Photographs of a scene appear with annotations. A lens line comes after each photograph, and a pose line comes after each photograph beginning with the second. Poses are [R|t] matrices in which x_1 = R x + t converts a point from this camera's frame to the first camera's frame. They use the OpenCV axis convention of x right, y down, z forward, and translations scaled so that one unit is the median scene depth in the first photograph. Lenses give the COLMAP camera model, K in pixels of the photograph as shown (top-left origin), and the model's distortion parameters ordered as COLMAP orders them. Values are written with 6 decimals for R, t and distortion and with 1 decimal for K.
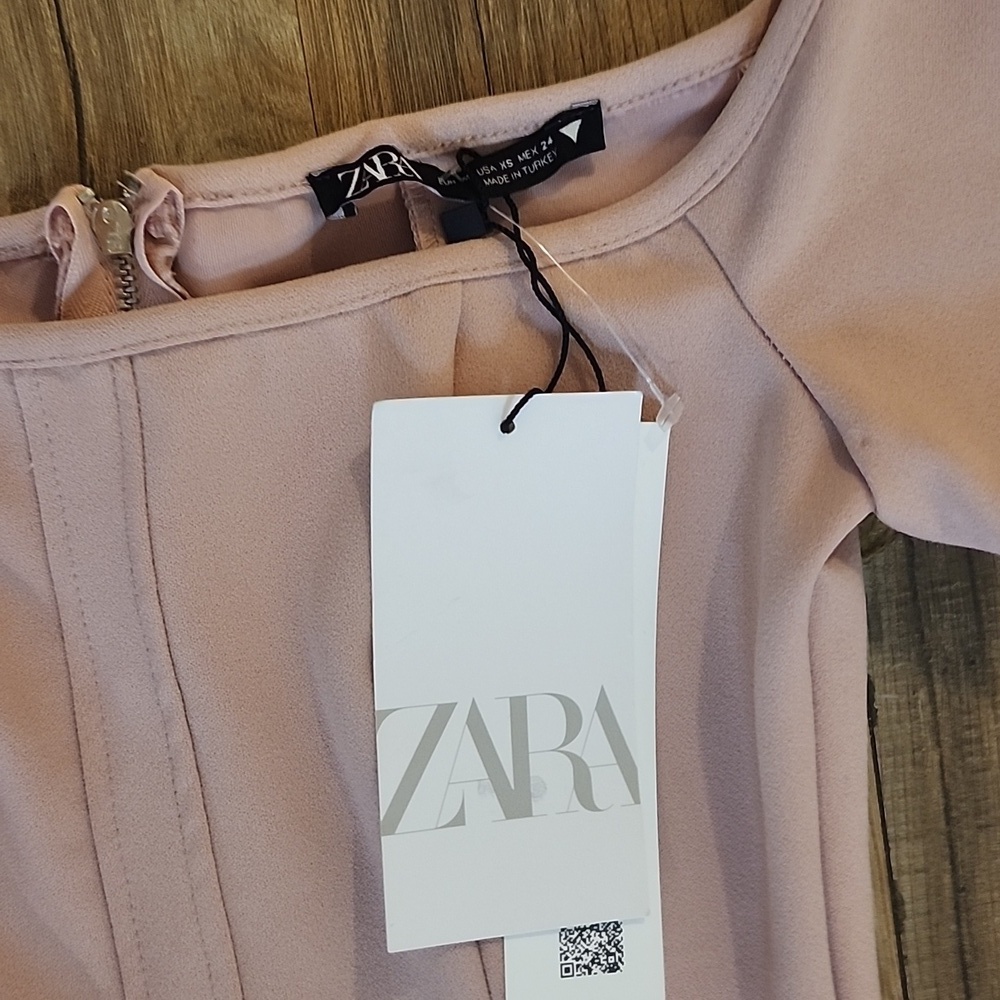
lens RADIAL K [[1817.0, 0, 500.0], [0, 1817.0, 500.0], [0, 0, 1]] dist [0.011114, -0.346113]
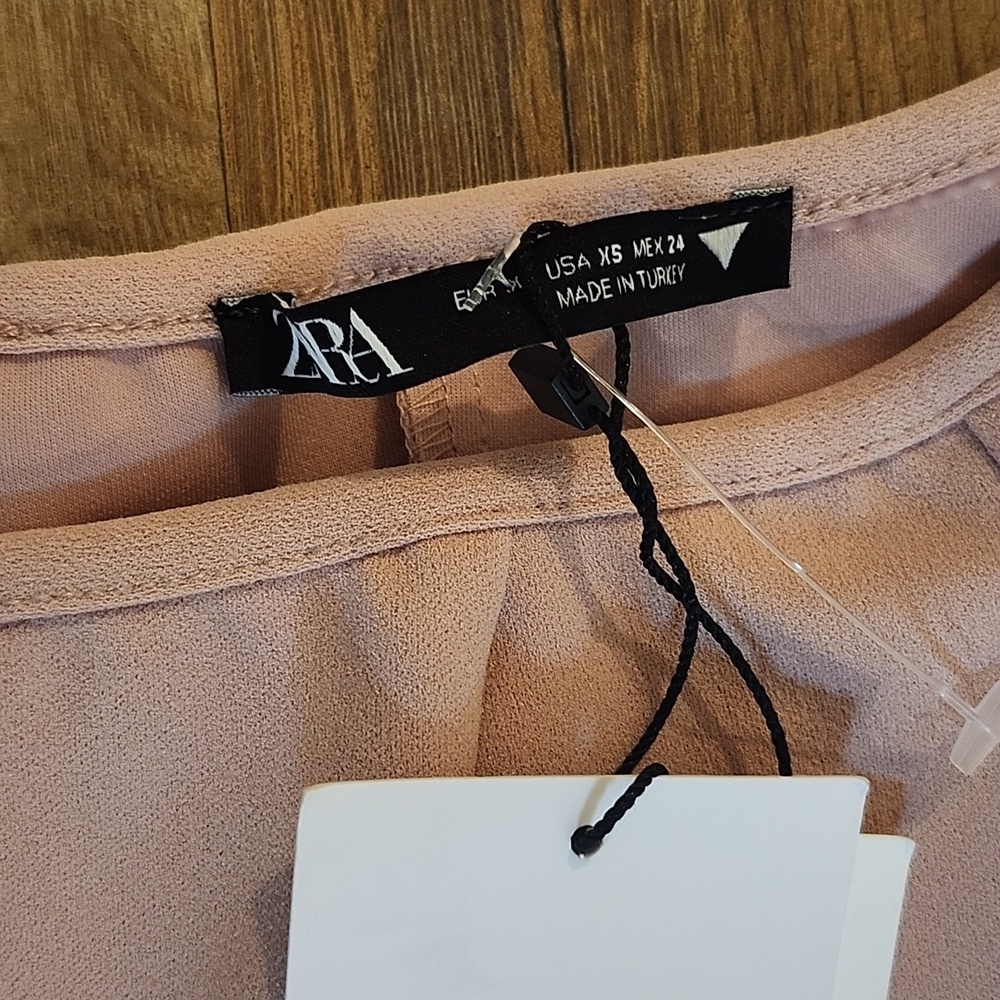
lens RADIAL K [[1817.0, 0, 500.0], [0, 1817.0, 500.0], [0, 0, 1]] dist [0.011114, -0.346113]
pose [[0.996645, 0.051381, 0.063715, -0.054127], [-0.043495, 0.991880, -0.119512, -0.067619], [-0.069338, 0.116340, 0.990786, 0.501040]]
